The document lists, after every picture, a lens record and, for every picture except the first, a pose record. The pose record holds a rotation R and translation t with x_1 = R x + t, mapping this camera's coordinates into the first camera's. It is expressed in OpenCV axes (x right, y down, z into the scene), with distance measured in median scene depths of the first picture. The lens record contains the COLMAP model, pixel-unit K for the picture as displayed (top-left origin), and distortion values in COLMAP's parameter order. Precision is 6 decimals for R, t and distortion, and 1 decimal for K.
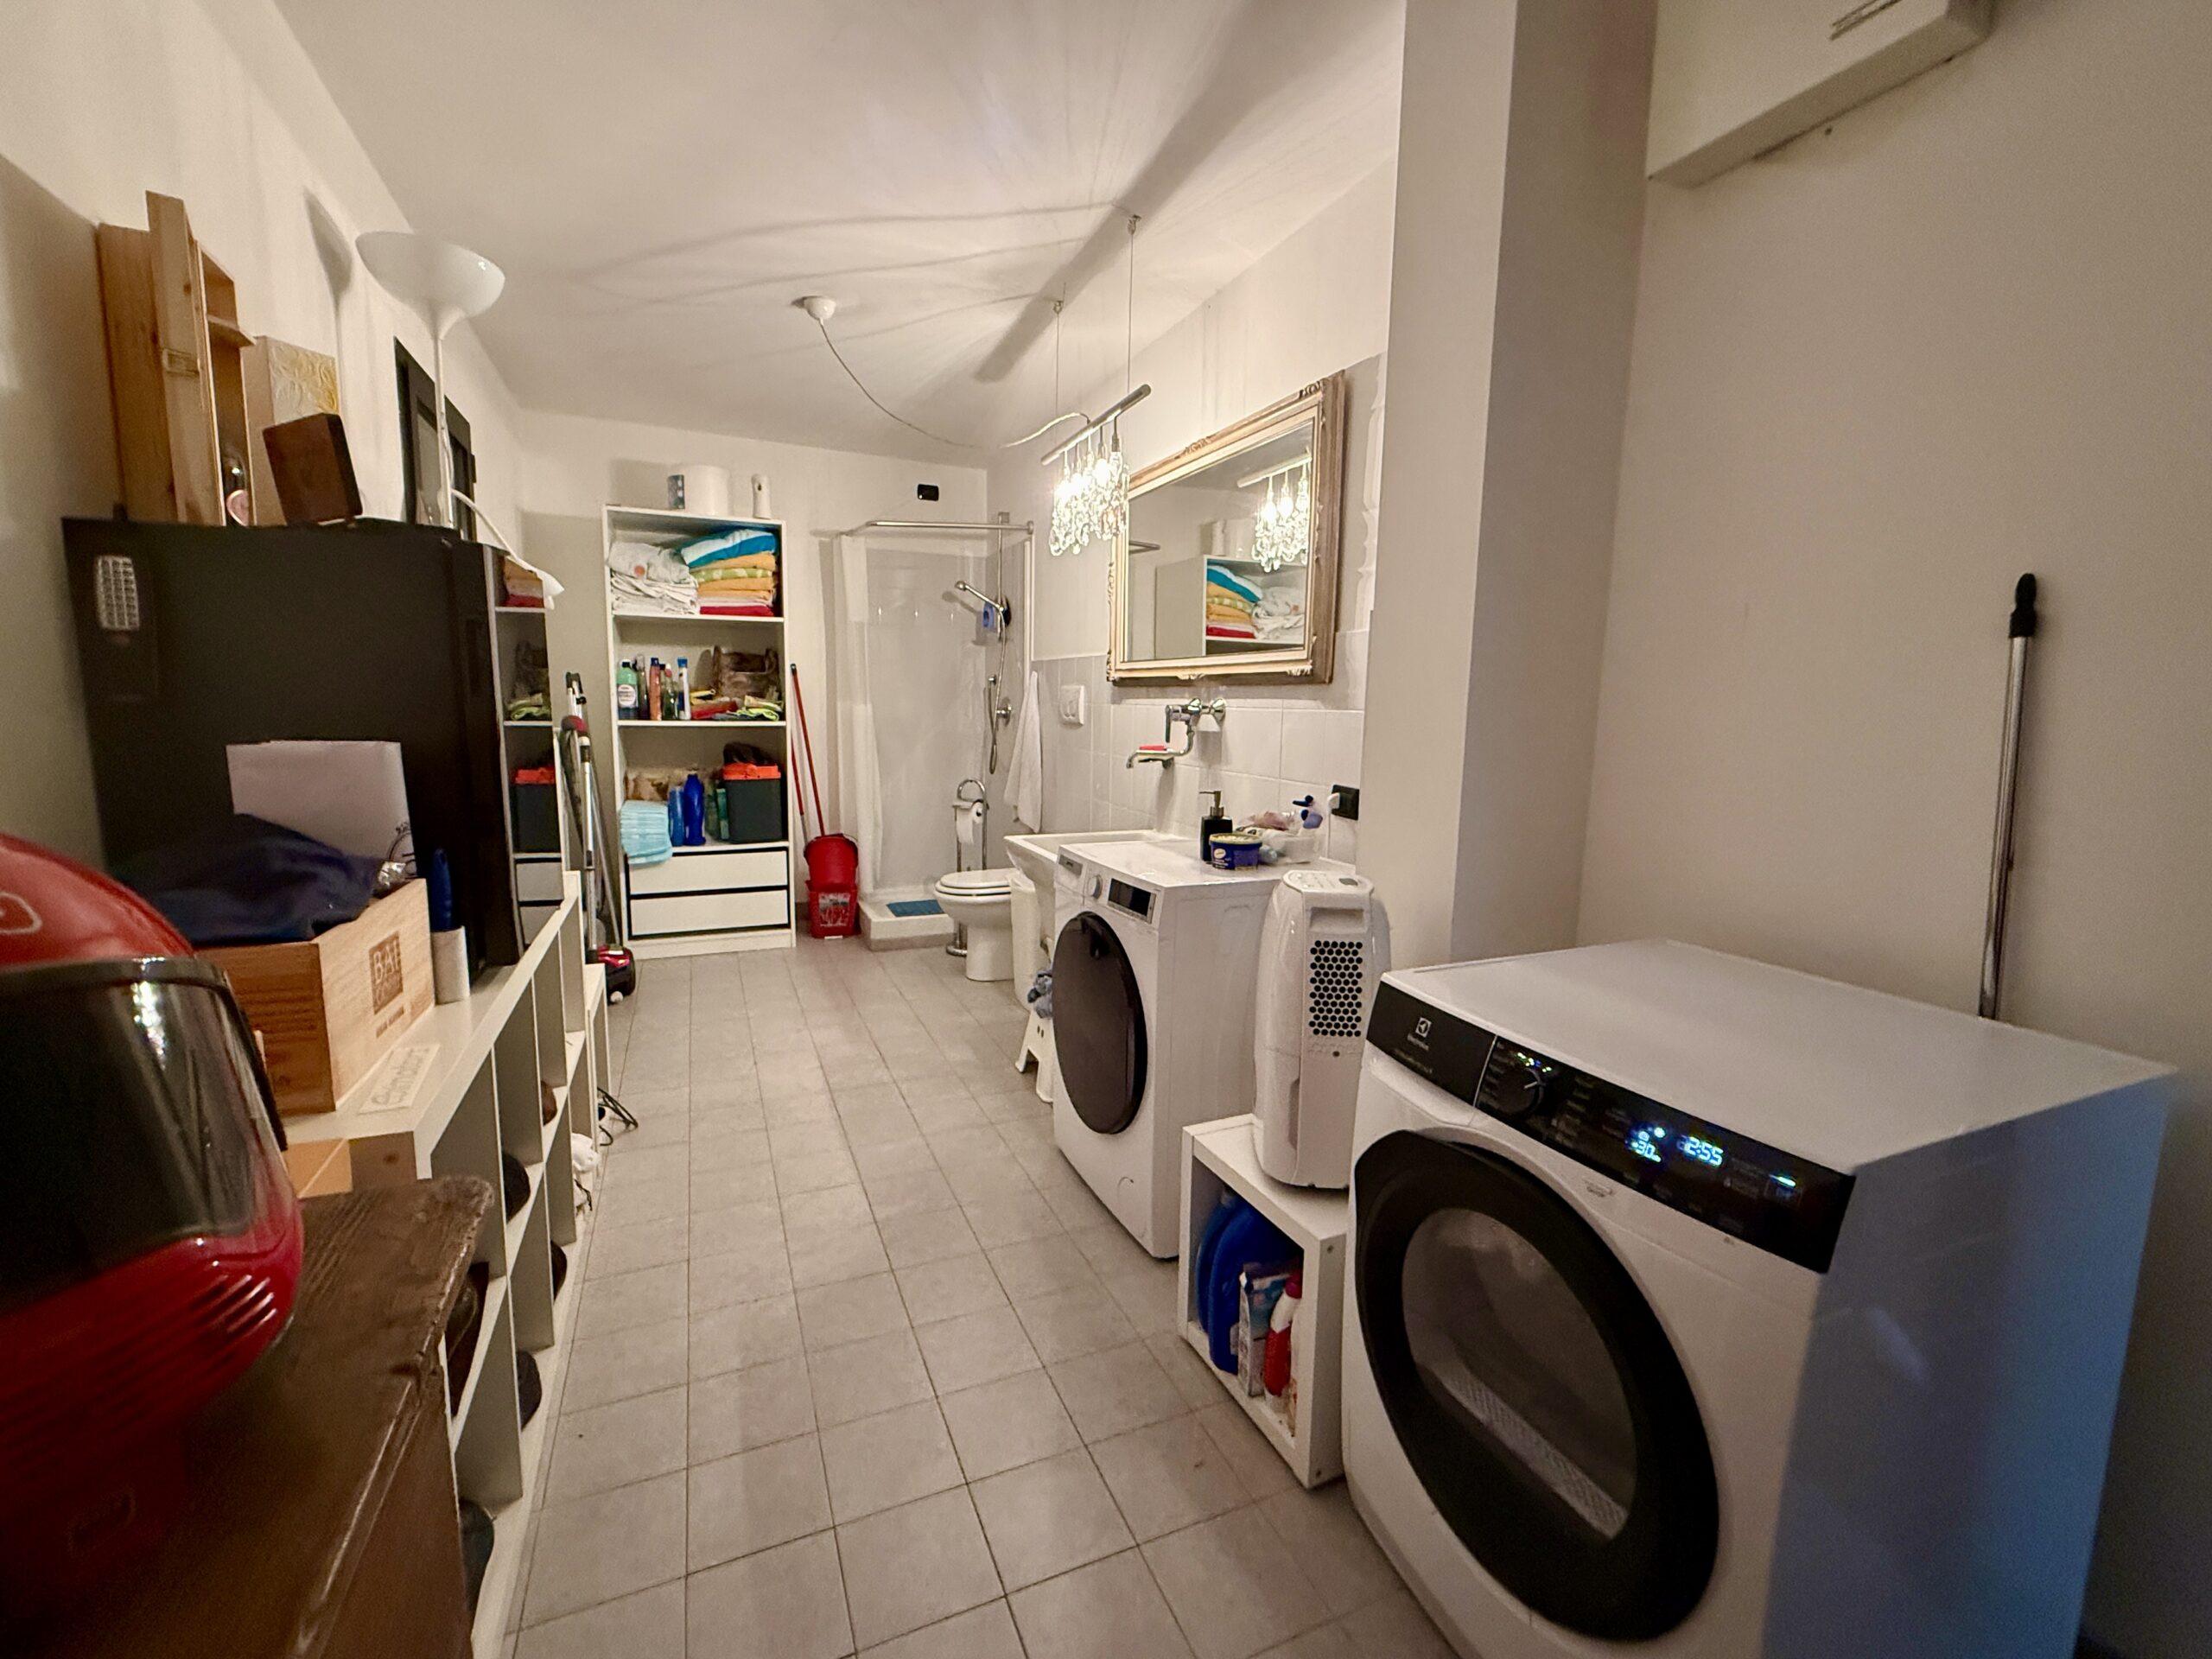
lens RADIAL K [[958.6, 0, 1106.0], [0, 958.6, 829.5], [0, 0, 1]] dist [-0.000065, -0.000039]
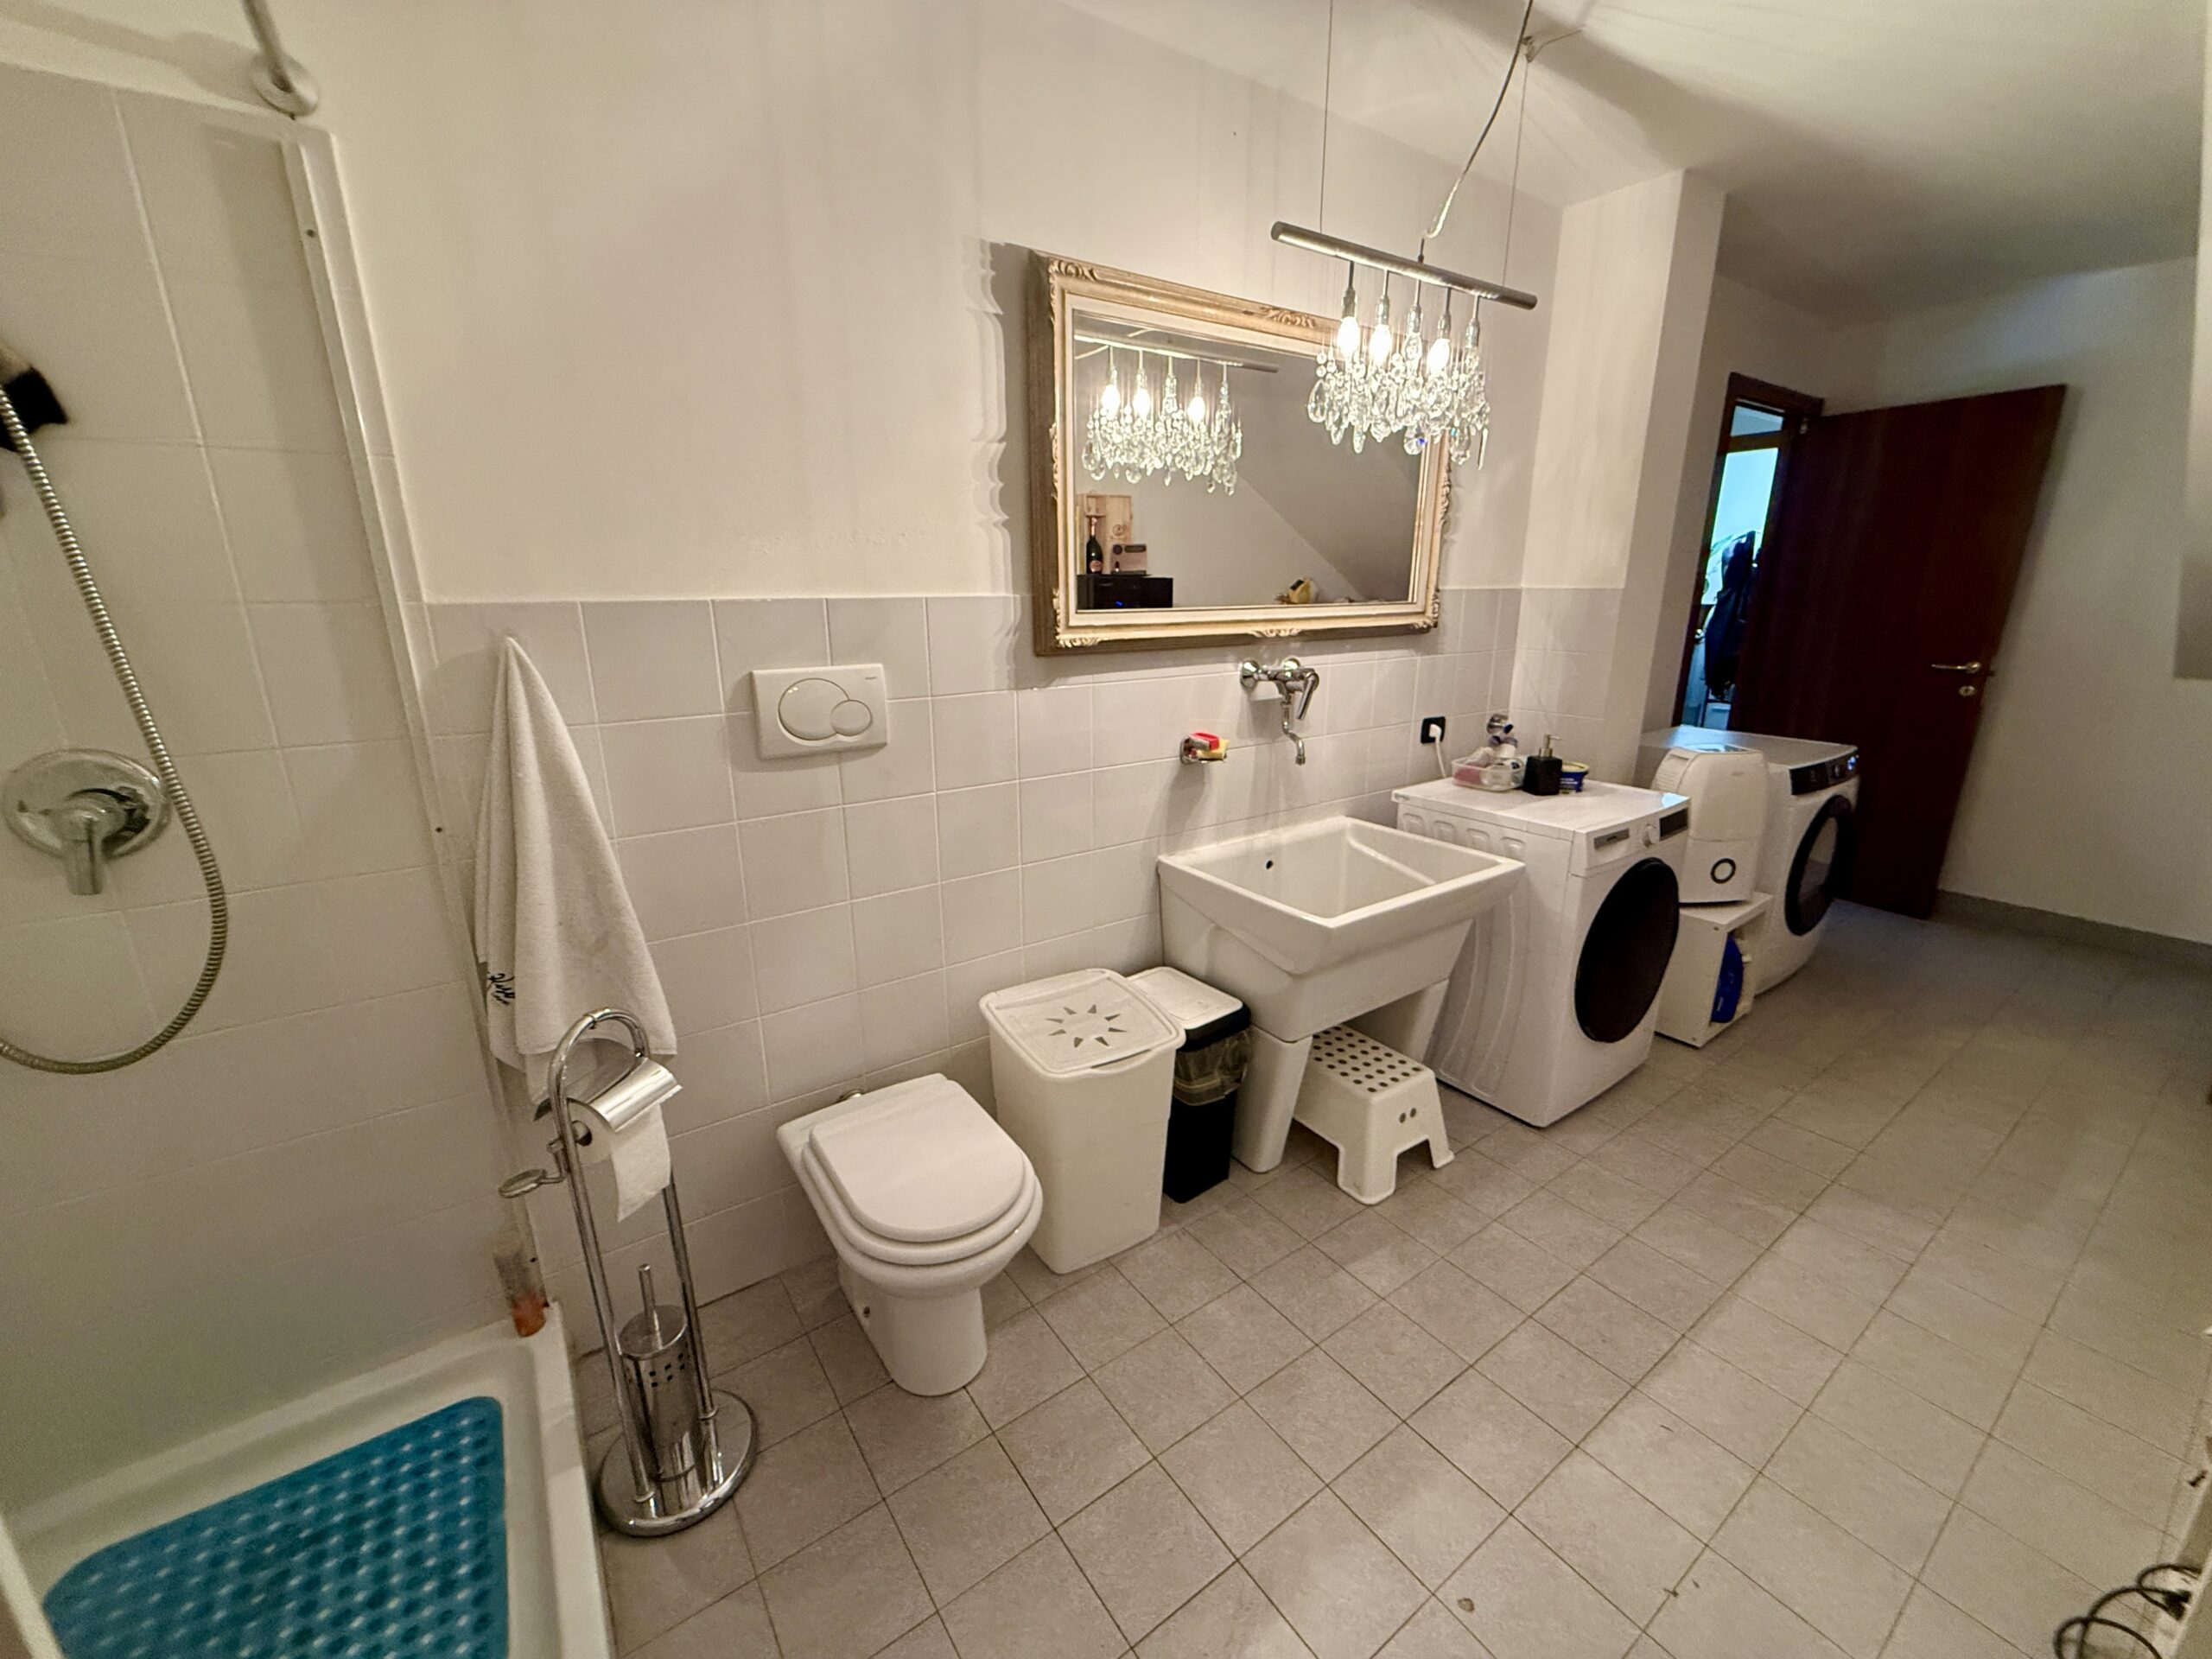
lens RADIAL K [[880.9, 0, 1097.5], [0, 880.9, 831.2], [0, 0, 1]] dist [0.001644, -0.000057]
pose [[-0.196933, -0.281870, 0.939024, -0.634066], [0.135185, 0.940825, 0.310762, -0.261834], [-0.971052, 0.188142, -0.147175, 1.332559]]
